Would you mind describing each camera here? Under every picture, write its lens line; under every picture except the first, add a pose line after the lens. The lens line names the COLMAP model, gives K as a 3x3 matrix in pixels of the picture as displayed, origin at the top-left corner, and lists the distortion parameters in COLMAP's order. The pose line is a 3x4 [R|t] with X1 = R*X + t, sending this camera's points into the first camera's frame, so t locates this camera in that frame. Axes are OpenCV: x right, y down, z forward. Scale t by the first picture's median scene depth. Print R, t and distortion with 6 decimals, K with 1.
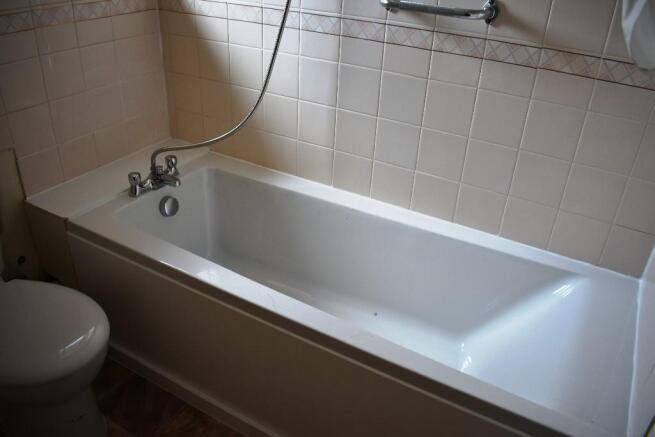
lens RADIAL K [[530.0, 0, 327.5], [0, 530.0, 218.5], [0, 0, 1]] dist [-0.090761, 0.000755]
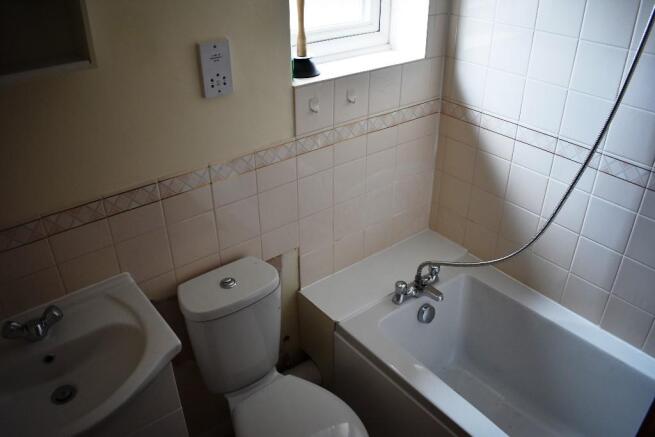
lens RADIAL K [[530.0, 0, 327.5], [0, 530.0, 218.5], [0, 0, 1]] dist [-0.090761, 0.000755]
pose [[0.924400, 0.148551, -0.351308, -0.150719], [-0.147967, 0.988577, 0.028674, -0.213231], [0.351554, 0.025476, 0.935821, -0.032306]]
